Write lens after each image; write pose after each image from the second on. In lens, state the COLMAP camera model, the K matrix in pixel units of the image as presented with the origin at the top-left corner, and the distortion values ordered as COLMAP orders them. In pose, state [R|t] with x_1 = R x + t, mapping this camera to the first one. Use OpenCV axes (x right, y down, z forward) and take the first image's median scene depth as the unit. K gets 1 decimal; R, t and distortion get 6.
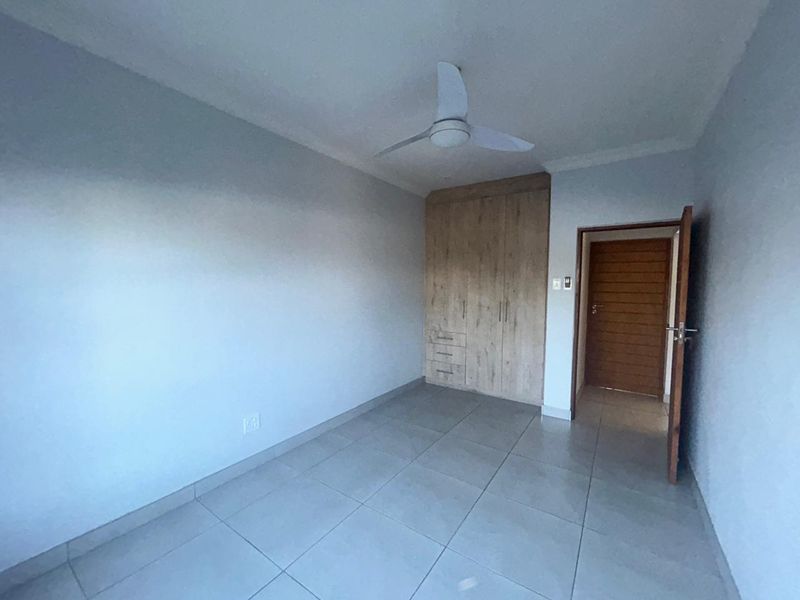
lens RADIAL K [[323.0, 0, 401.5], [0, 323.0, 298.7], [0, 0, 1]] dist [-0.000259, -0.000102]
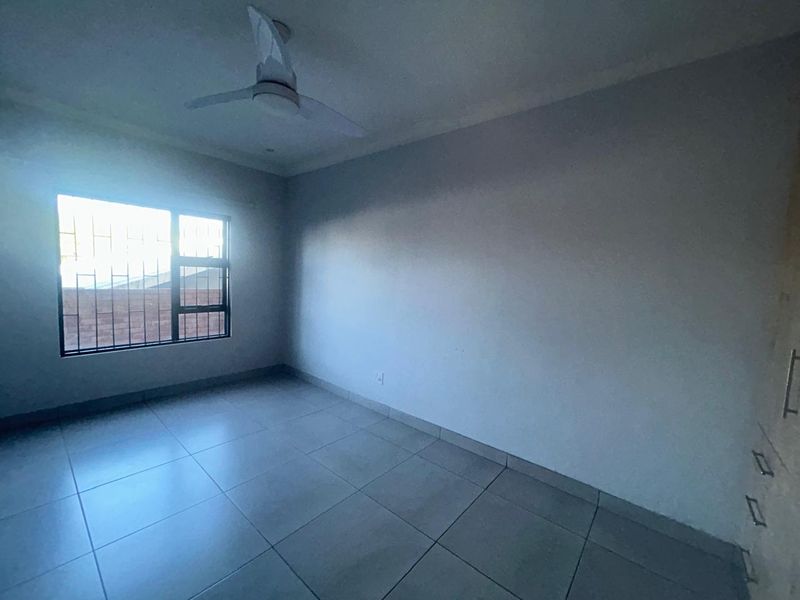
lens RADIAL K [[323.0, 0, 401.7], [0, 323.0, 300.5], [0, 0, 1]] dist [-0.000259, -0.000102]
pose [[-0.098888, 0.074368, -0.992316, 0.717339], [-0.095758, 0.991864, 0.083877, -0.044669], [0.990480, 0.103317, -0.090962, 1.024763]]
